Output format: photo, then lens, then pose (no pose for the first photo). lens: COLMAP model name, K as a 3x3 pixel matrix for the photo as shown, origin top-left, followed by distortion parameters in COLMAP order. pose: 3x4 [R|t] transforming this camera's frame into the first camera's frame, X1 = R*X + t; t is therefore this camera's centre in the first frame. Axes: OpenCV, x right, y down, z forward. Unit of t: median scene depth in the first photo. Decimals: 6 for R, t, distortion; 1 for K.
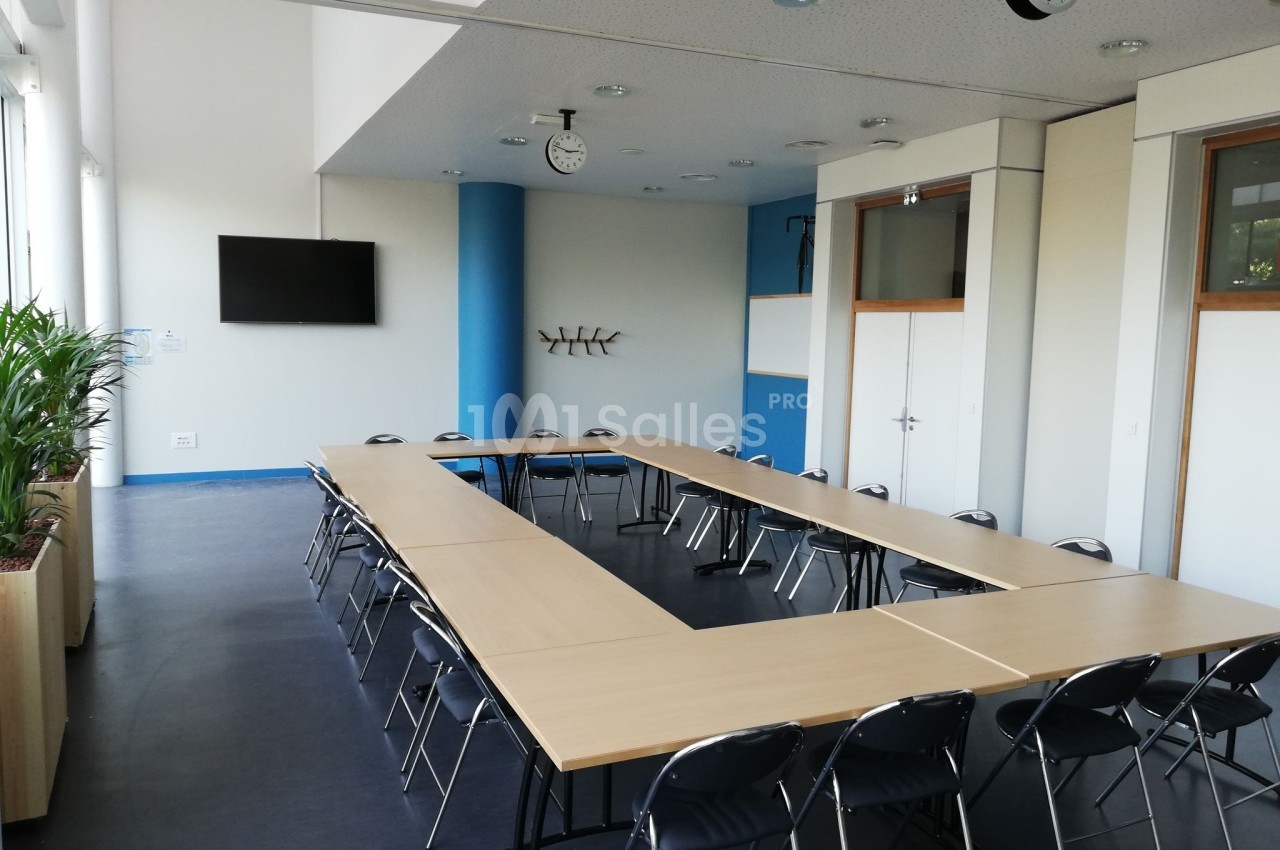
lens RADIAL K [[927.9, 0, 640.0], [0, 927.9, 425.0], [0, 0, 1]] dist [0.029558, -0.000629]
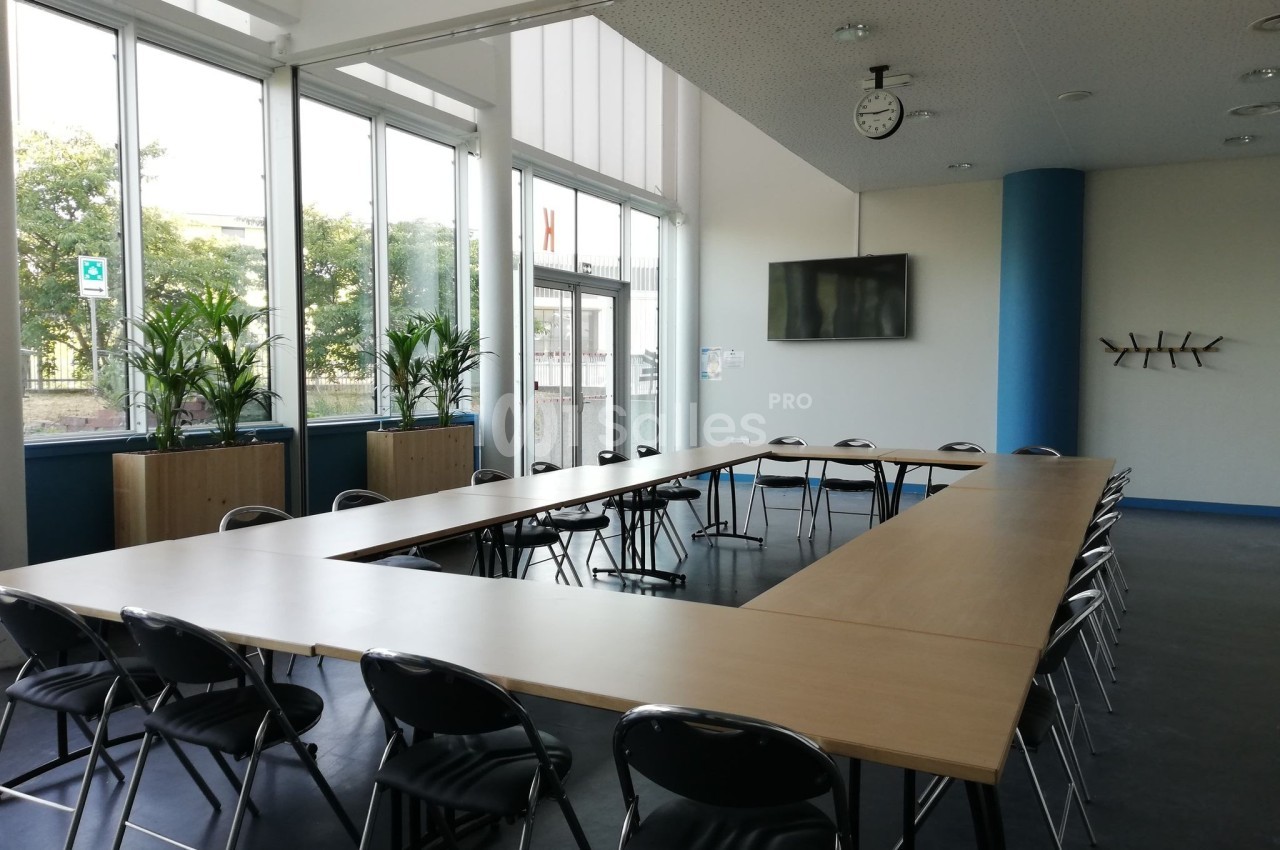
lens RADIAL K [[923.8, 0, 640.0], [0, 923.8, 425.0], [0, 0, 1]] dist [0.005201, 0.000771]
pose [[0.640490, 0.030310, -0.767368, 0.282964], [-0.070048, 0.997361, -0.019071, 0.021284], [0.764765, 0.065968, 0.640923, 0.172965]]
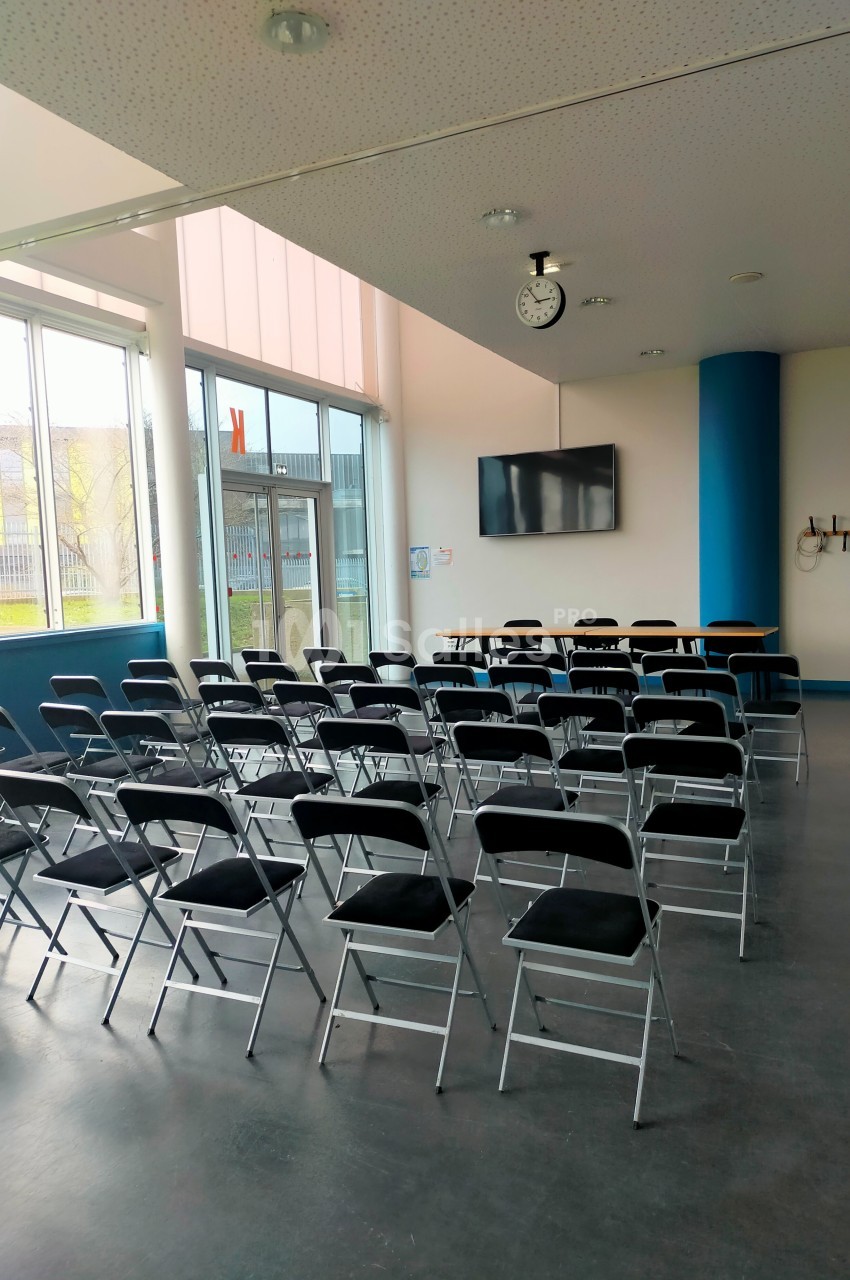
lens RADIAL K [[927.9, 0, 425.0], [0, 927.9, 640.0], [0, 0, 1]] dist [0.029558, -0.000629]
pose [[0.661258, 0.018997, -0.749918, 0.311228], [-0.032689, 0.999459, -0.003506, 0.016788], [0.749446, 0.026832, 0.661521, 0.217544]]
